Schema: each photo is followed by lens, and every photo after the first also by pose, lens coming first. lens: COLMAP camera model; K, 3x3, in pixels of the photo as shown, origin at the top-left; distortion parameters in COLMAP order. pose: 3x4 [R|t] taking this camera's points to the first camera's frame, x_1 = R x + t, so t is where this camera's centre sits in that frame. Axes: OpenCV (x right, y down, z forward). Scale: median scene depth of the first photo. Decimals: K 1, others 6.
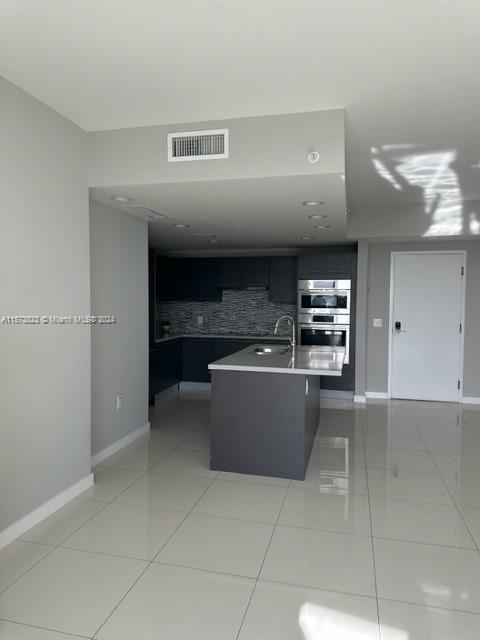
lens RADIAL K [[454.5, 0, 239.1], [0, 454.5, 320.5], [0, 0, 1]] dist [0.000900, -0.000994]
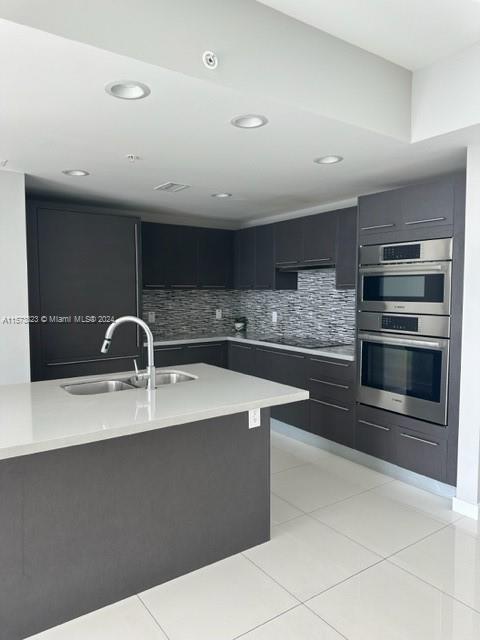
lens RADIAL K [[454.5, 0, 240.2], [0, 454.5, 319.5], [0, 0, 1]] dist [0.000900, -0.000994]
pose [[0.751823, 0.034942, -0.658438, 0.332058], [-0.022843, 0.999376, 0.026951, -0.014670], [0.658969, -0.005222, 0.752152, 0.453576]]
